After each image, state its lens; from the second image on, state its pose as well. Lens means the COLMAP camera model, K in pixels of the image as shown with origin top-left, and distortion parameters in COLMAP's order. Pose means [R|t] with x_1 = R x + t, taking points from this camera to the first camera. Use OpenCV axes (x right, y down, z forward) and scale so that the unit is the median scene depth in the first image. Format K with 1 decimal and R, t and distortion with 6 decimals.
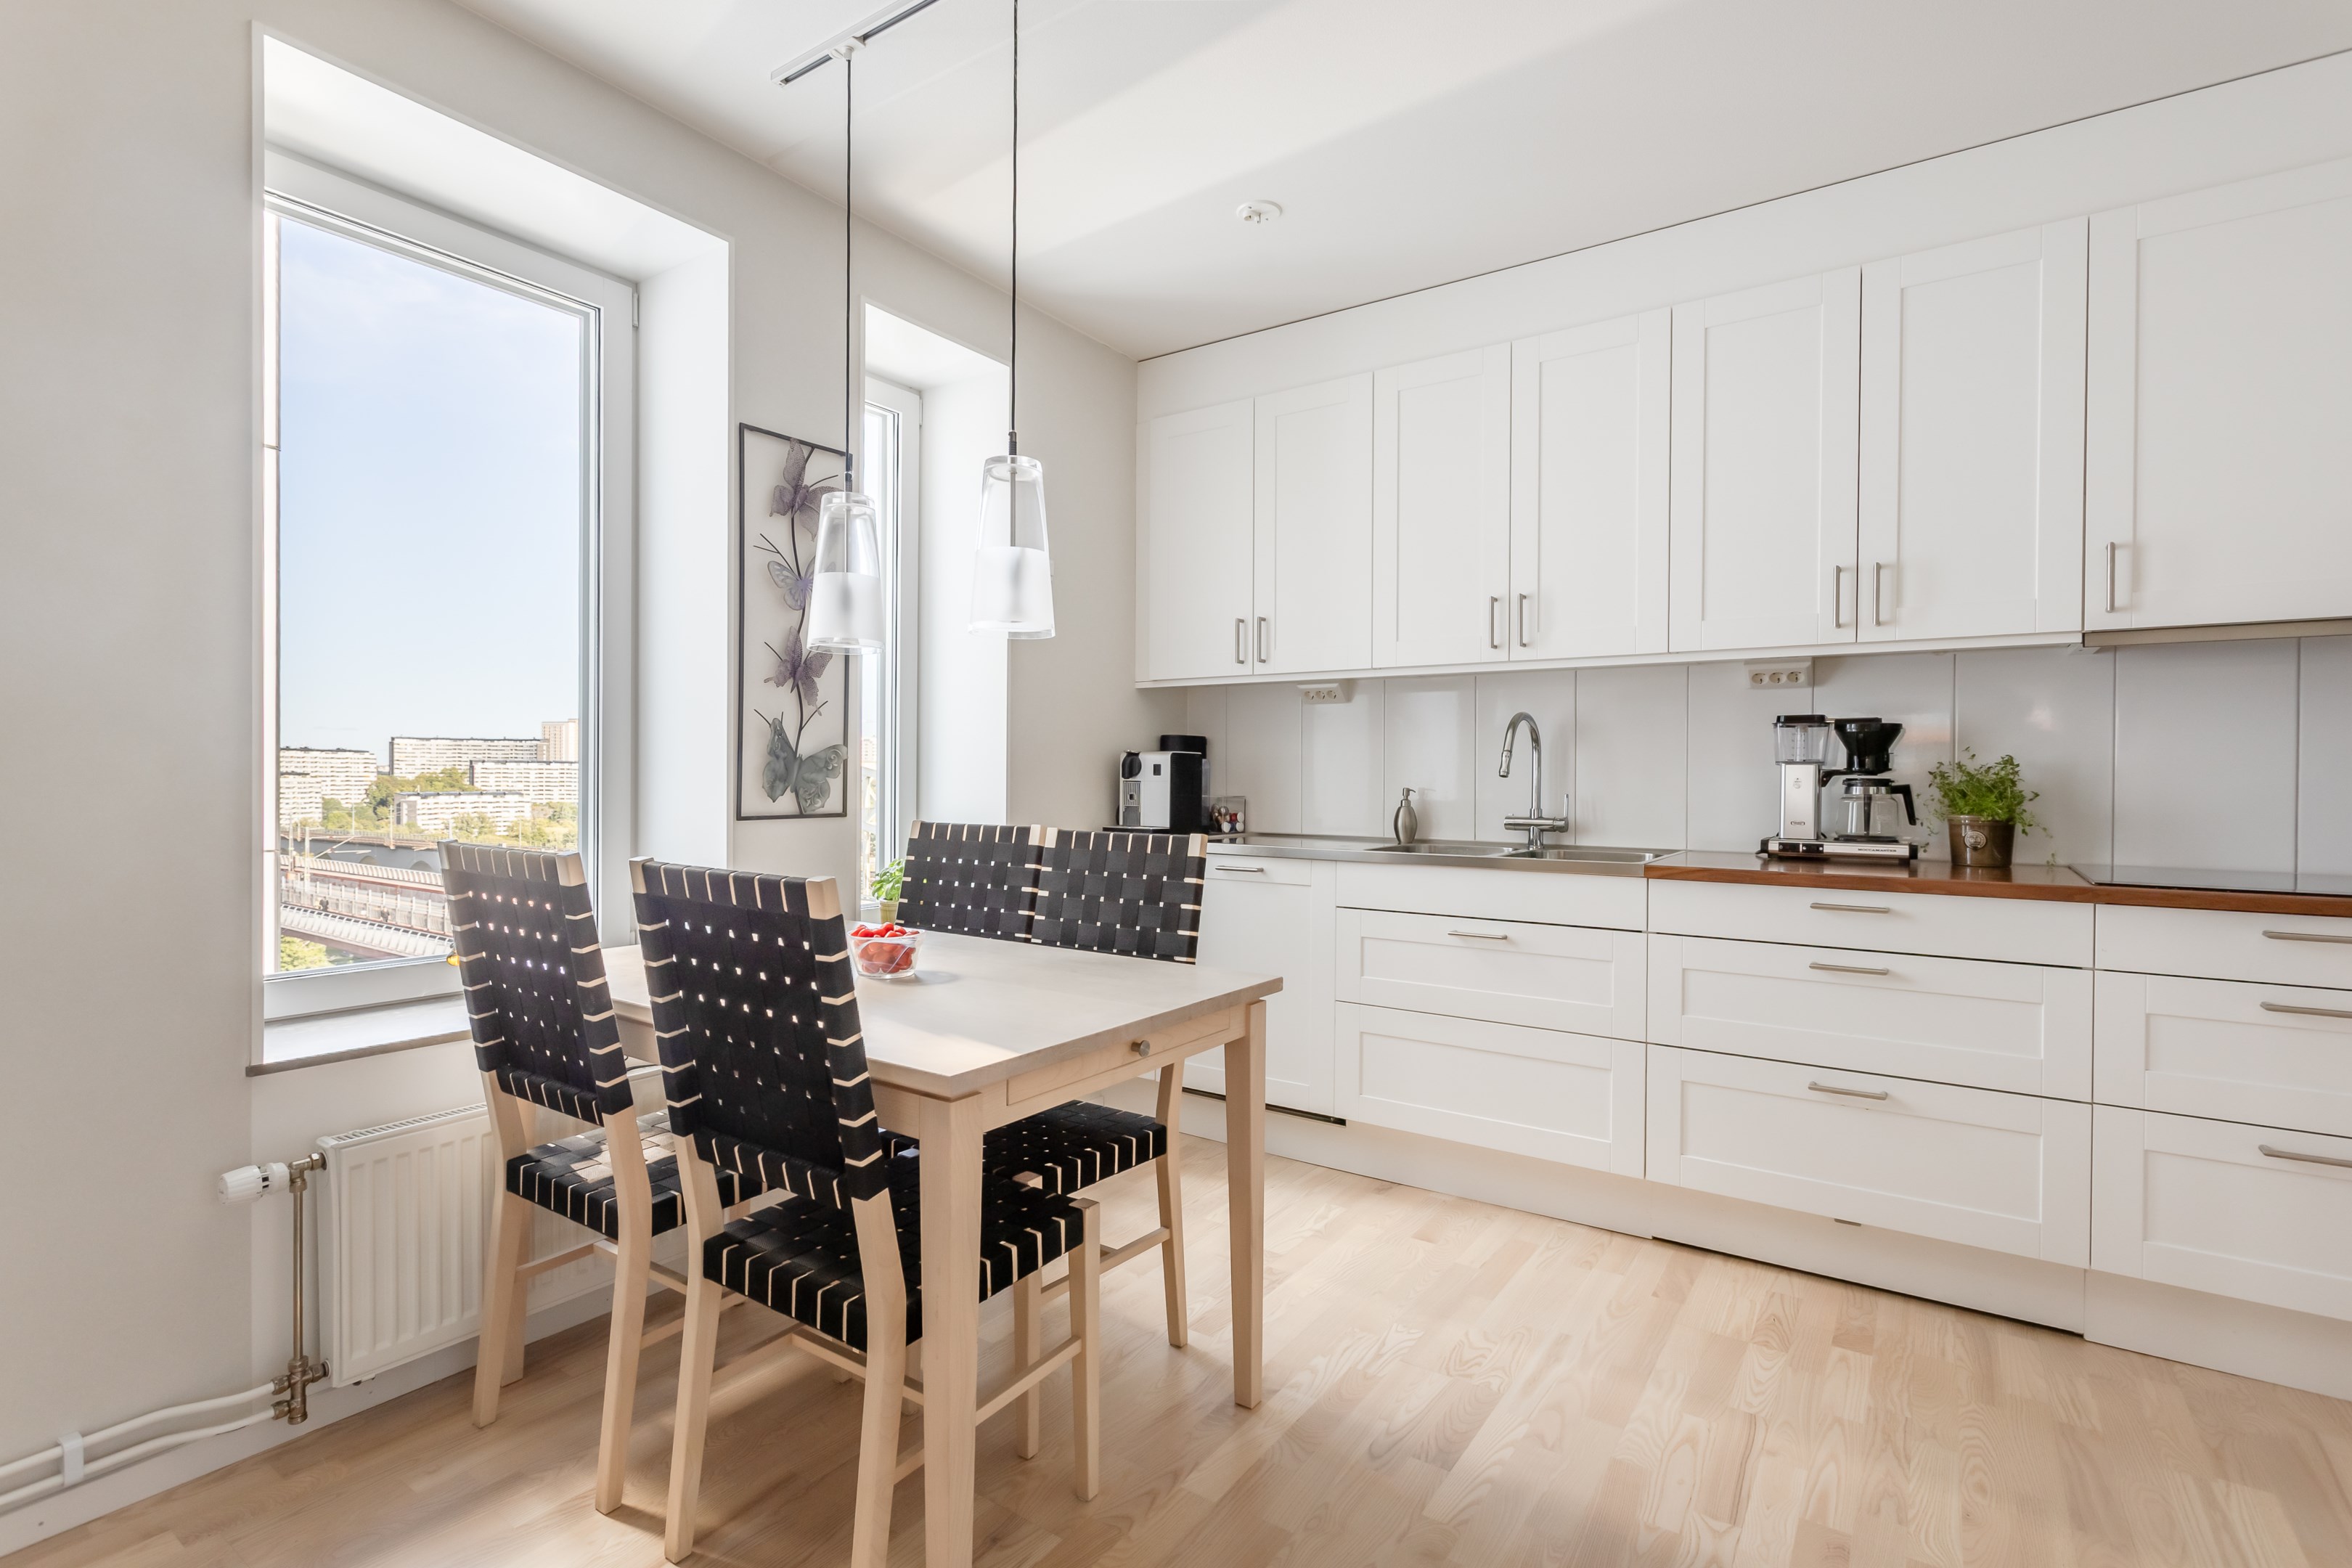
lens RADIAL K [[1101.9, 0, 1176.0], [0, 1101.9, 784.0], [0, 0, 1]] dist [0.000328, 0.000820]
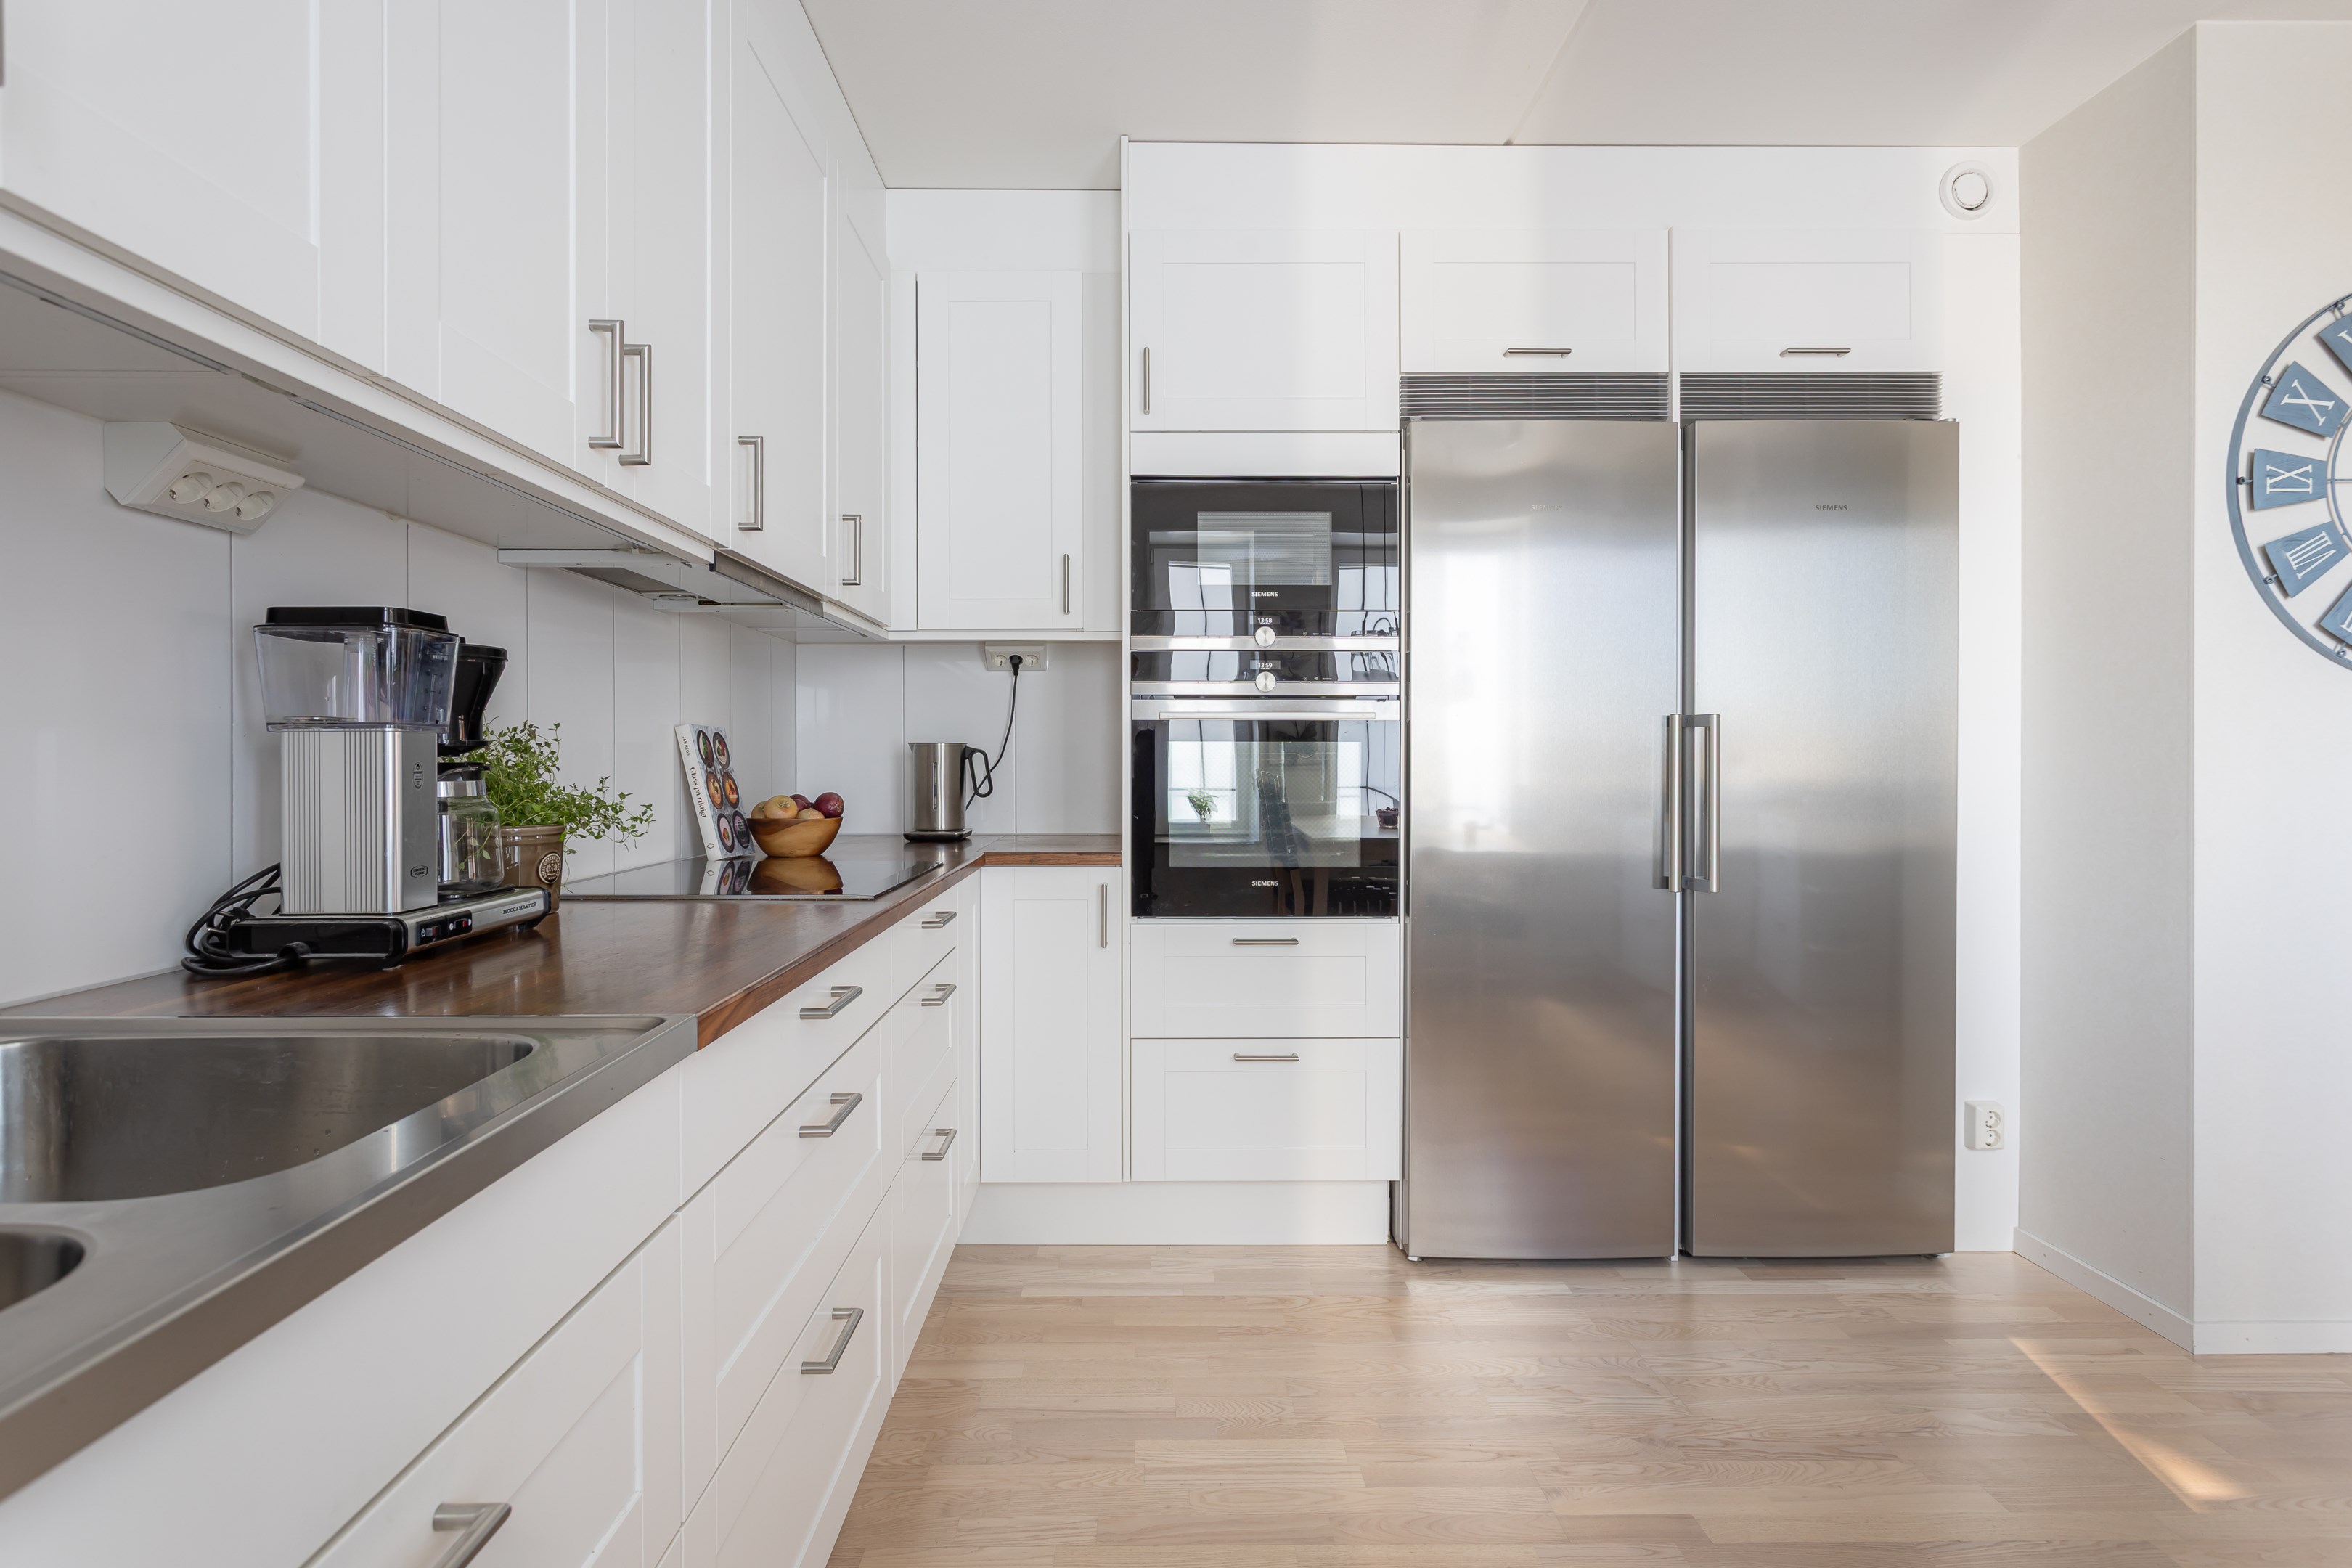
lens RADIAL K [[1214.1, 0, 1160.3], [0, 1214.1, 783.0], [0, 0, 1]] dist [0.003030, 0.002021]
pose [[-0.580872, -0.018620, 0.813782, 0.038559], [0.002722, 0.999688, 0.024817, -0.005344], [-0.813990, 0.016630, -0.580640, 1.103038]]
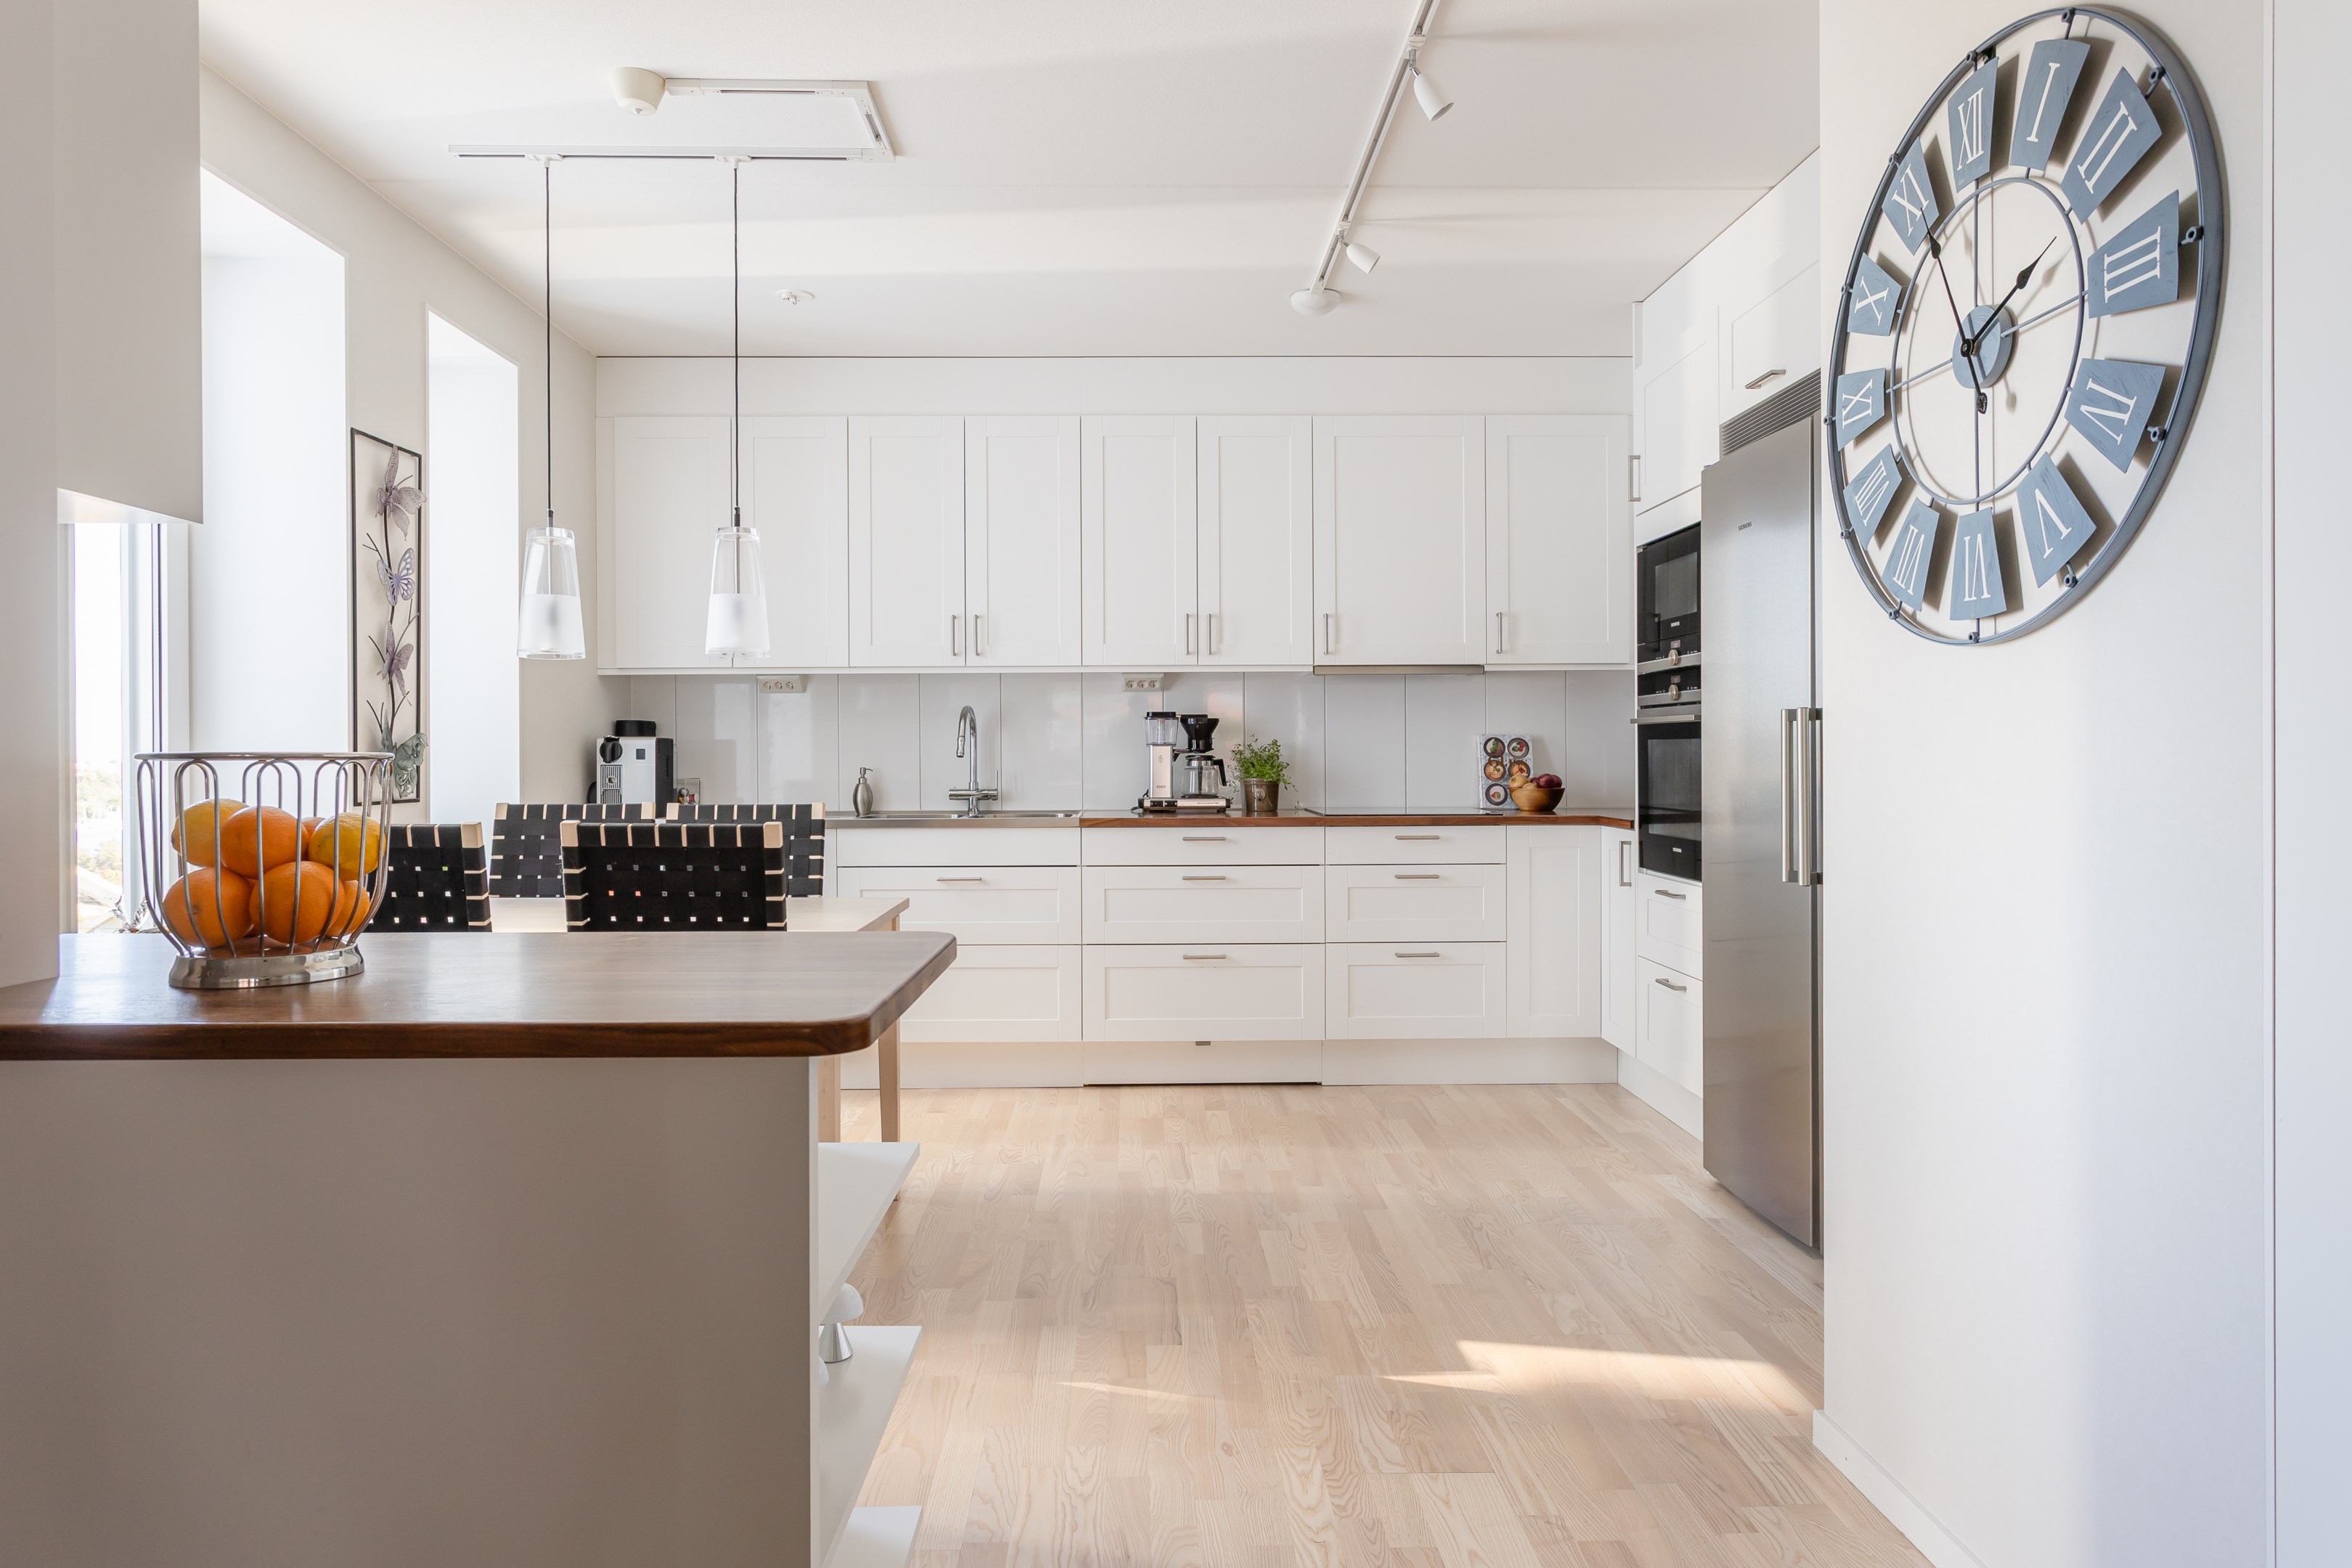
lens RADIAL K [[1370.4, 0, 1150.3], [0, 1370.4, 762.9], [0, 0, 1]] dist [-0.000218, -0.000150]
pose [[0.815740, -0.013544, 0.578260, -0.514827], [0.015198, 0.999883, 0.001981, 0.000624], [-0.578219, 0.007172, 0.815850, -0.485449]]
